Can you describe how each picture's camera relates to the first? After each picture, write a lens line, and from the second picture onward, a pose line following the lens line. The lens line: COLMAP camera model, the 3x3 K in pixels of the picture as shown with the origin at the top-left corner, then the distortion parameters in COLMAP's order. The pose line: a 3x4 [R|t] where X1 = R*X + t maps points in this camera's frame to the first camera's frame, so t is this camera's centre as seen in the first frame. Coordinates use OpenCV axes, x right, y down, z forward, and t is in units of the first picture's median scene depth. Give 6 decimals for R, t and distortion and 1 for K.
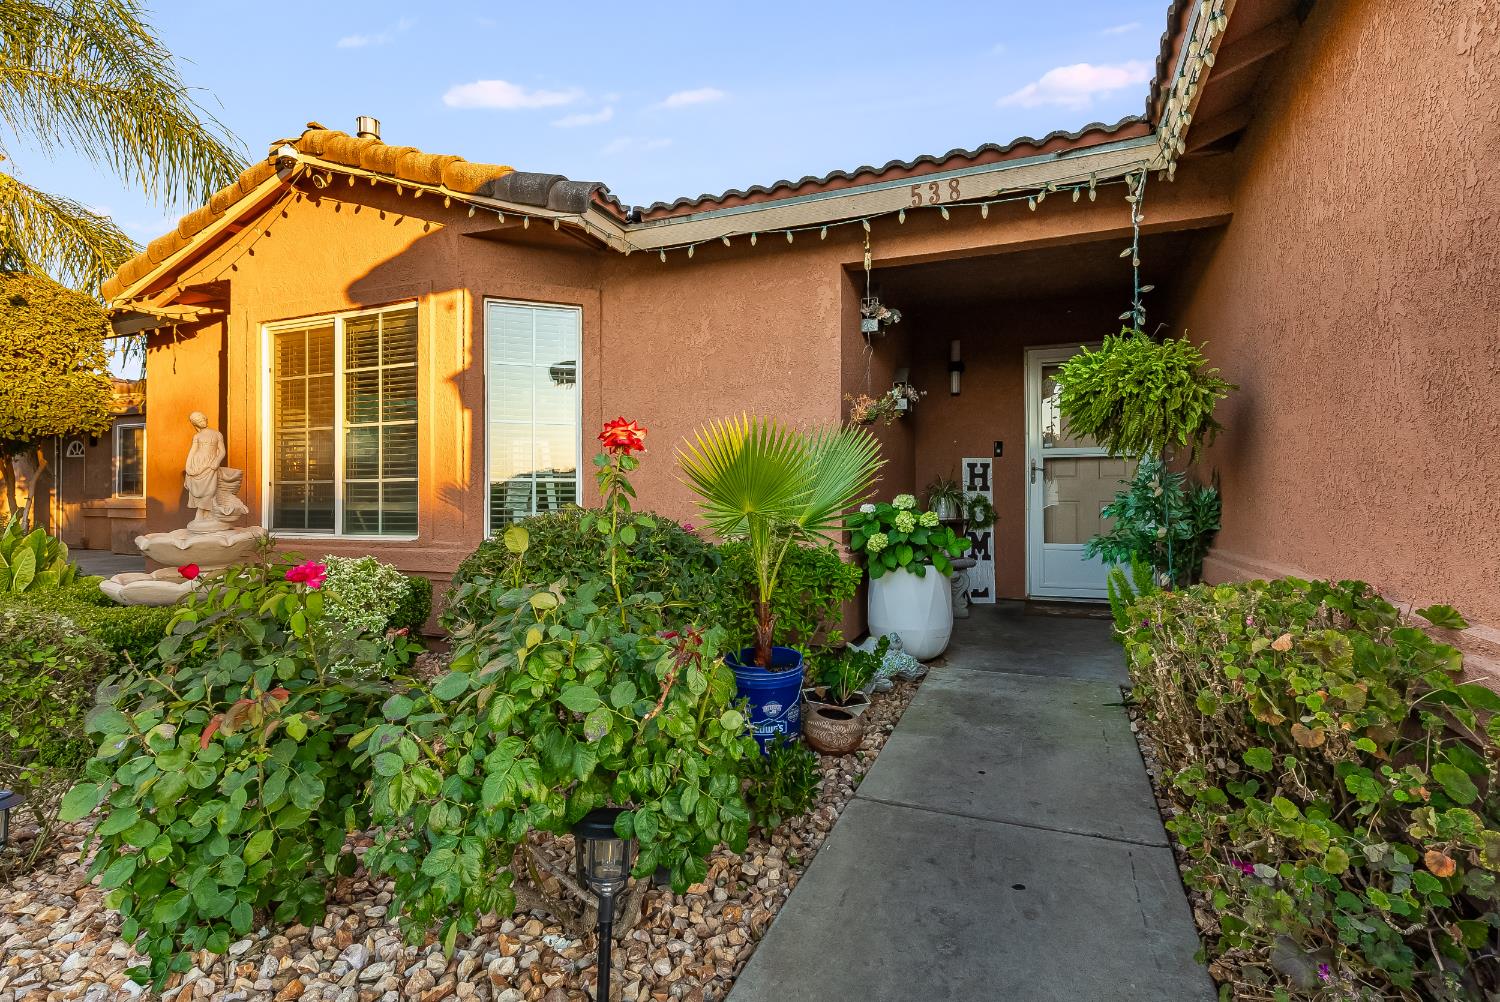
lens RADIAL K [[735.1, 0, 750.0], [0, 735.1, 501.0], [0, 0, 1]] dist [0.000706, 0.000058]
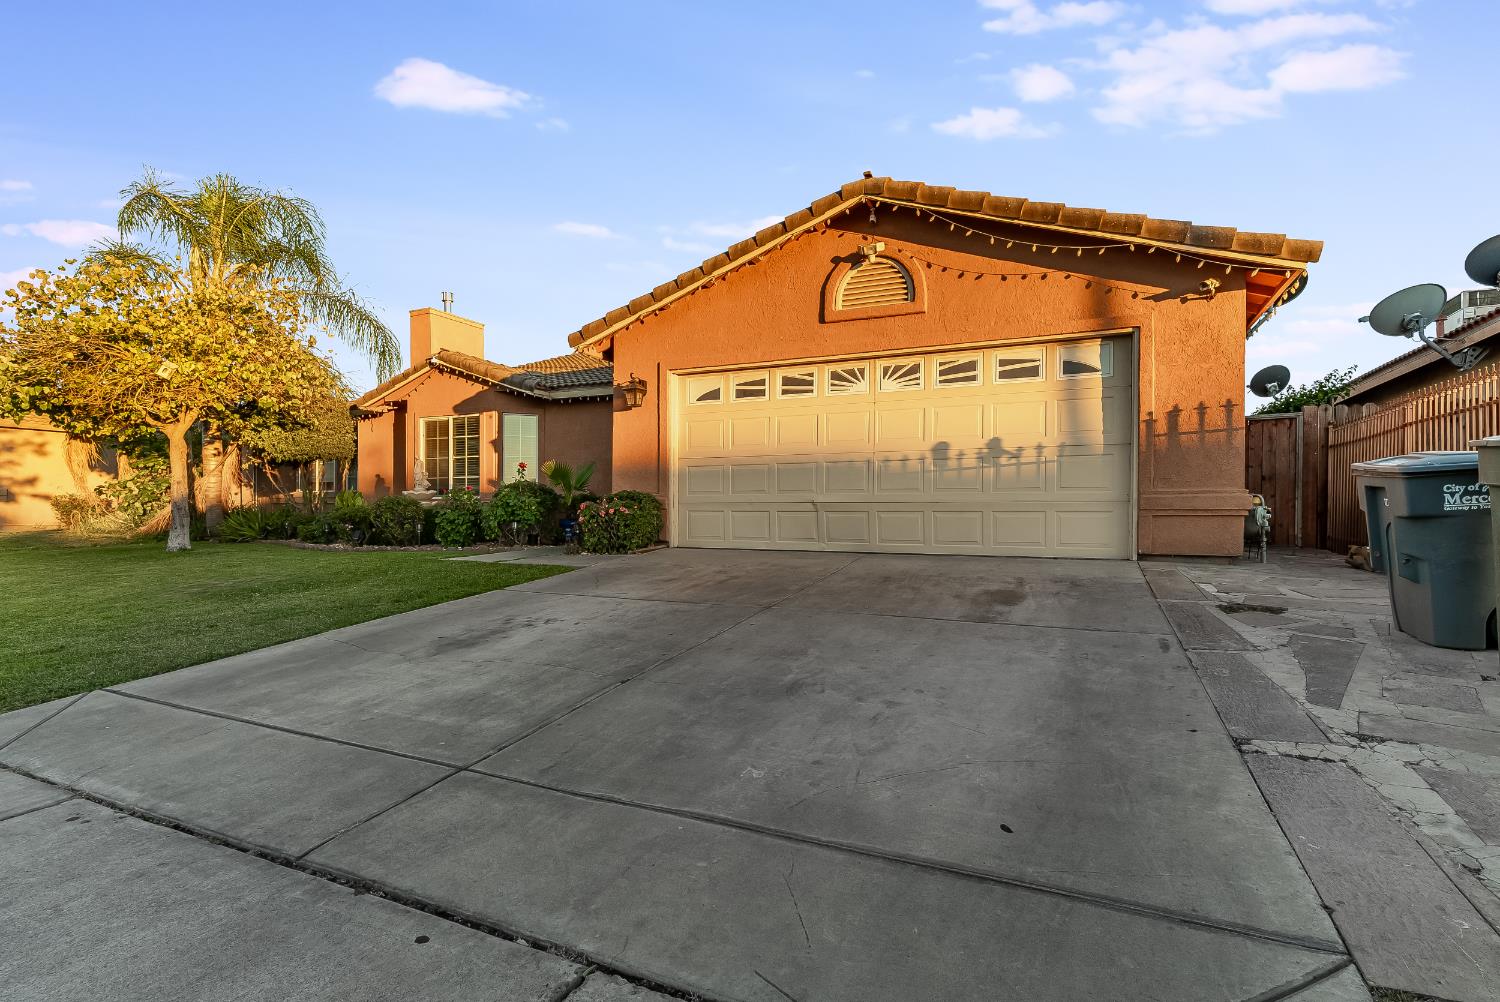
lens RADIAL K [[735.1, 0, 750.0], [0, 735.1, 501.0], [0, 0, 1]] dist [0.000706, 0.000058]
pose [[0.998851, 0.001185, -0.047906, 0.718581], [-0.001014, 0.999993, 0.003581, 0.050792], [0.047910, -0.003528, 0.998845, -1.766389]]
